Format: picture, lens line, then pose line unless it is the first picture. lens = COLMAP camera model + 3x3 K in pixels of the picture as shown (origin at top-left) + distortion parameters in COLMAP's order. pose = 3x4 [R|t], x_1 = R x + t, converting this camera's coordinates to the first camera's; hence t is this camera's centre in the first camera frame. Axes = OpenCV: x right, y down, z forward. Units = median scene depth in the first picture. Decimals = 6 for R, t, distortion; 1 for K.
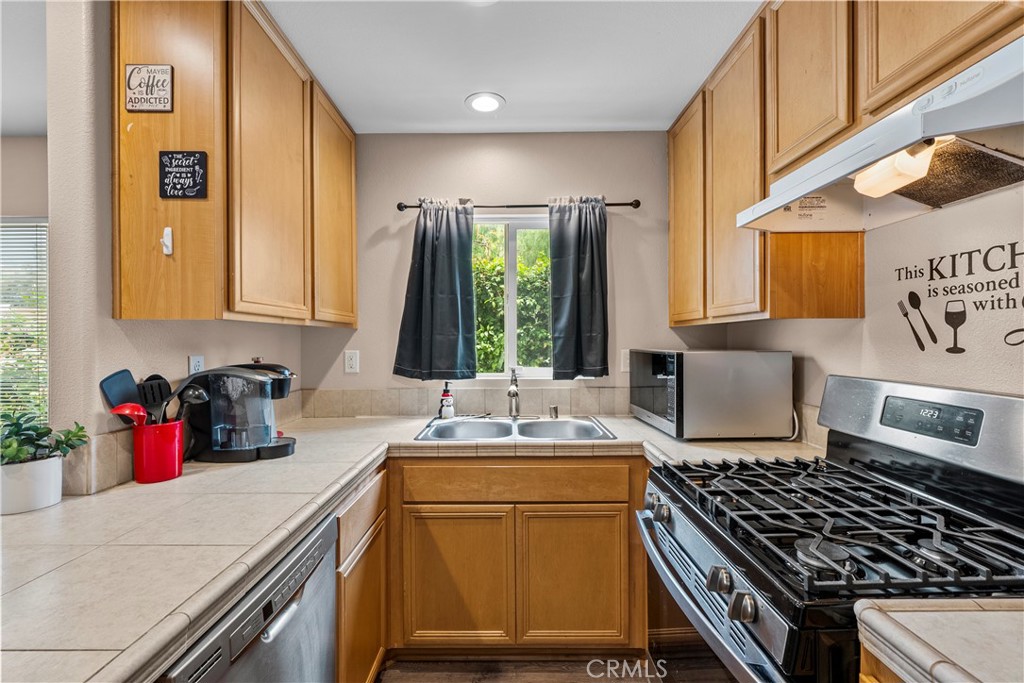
lens RADIAL K [[451.4, 0, 508.0], [0, 451.4, 342.8], [0, 0, 1]] dist [0.000242, 0.000120]
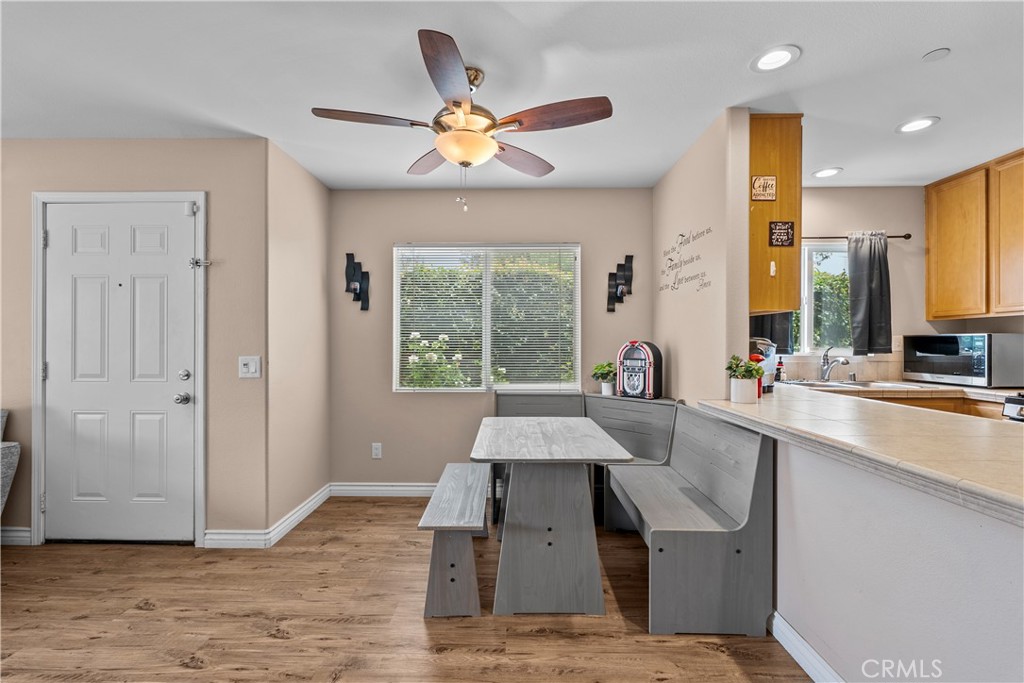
lens RADIAL K [[456.6, 0, 507.4], [0, 456.6, 342.3], [0, 0, 1]] dist [0.001325, 0.000122]
pose [[0.999913, 0.006069, -0.011709, -1.470722], [-0.006154, 0.999955, -0.007202, 0.081873], [0.011665, 0.007274, 0.999906, -0.737416]]
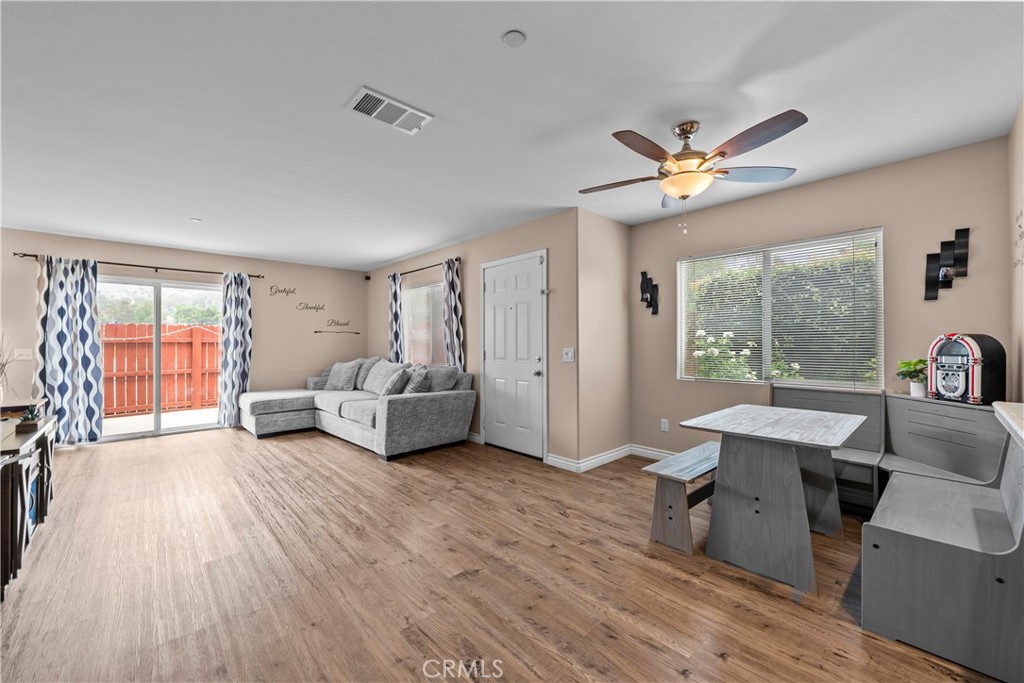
lens RADIAL K [[402.6, 0, 508.3], [0, 402.6, 341.4], [0, 0, 1]] dist [-0.002428, -0.000223]
pose [[0.682992, -0.001848, -0.730424, -0.969714], [-0.005262, 0.999958, -0.007450, 0.107700], [0.730407, 0.008932, 0.682954, -0.915465]]
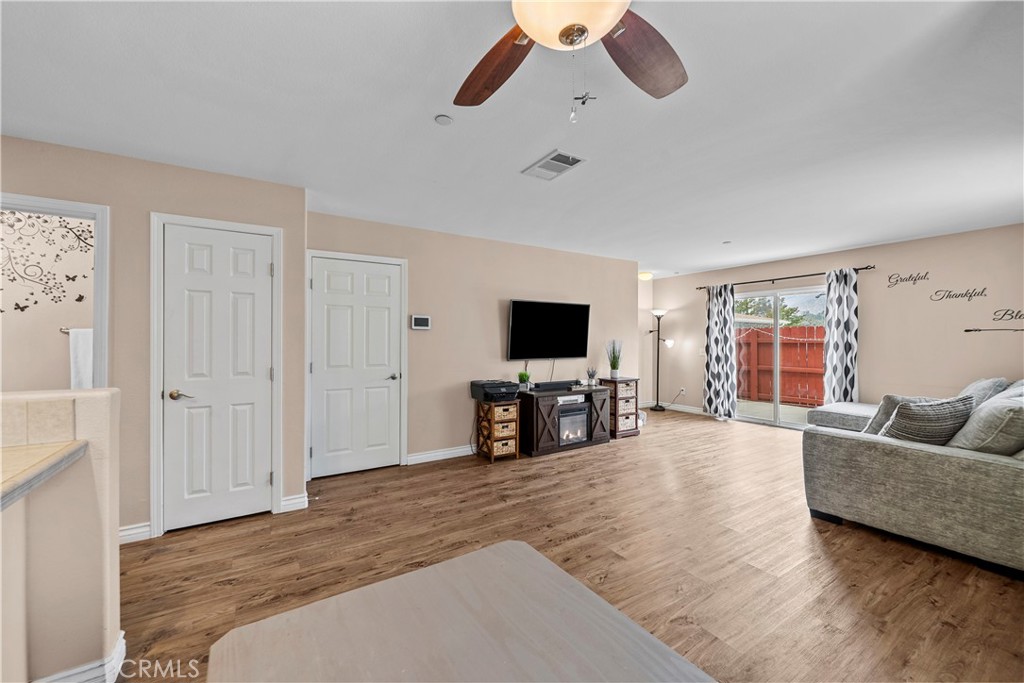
lens RADIAL K [[402.6, 0, 508.3], [0, 402.6, 341.4], [0, 0, 1]] dist [-0.002428, -0.000223]
pose [[-0.843212, 0.008048, -0.537521, -1.192458], [0.001798, 0.999925, 0.012151, 0.026820], [0.537578, 0.009279, -0.843163, 1.040291]]
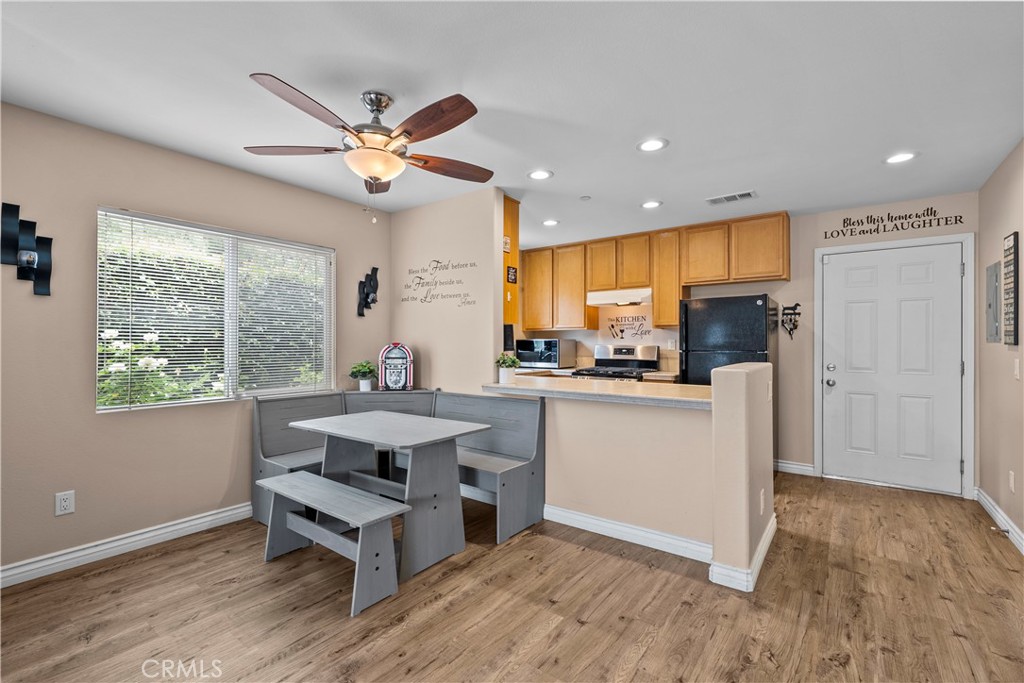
lens RADIAL K [[451.4, 0, 508.0], [0, 451.4, 342.8], [0, 0, 1]] dist [0.000242, 0.000120]
pose [[0.596714, 0.008015, 0.802414, -2.480781], [0.000429, 0.999947, -0.010308, 0.082701], [-0.802454, 0.006495, 0.596679, -0.592335]]
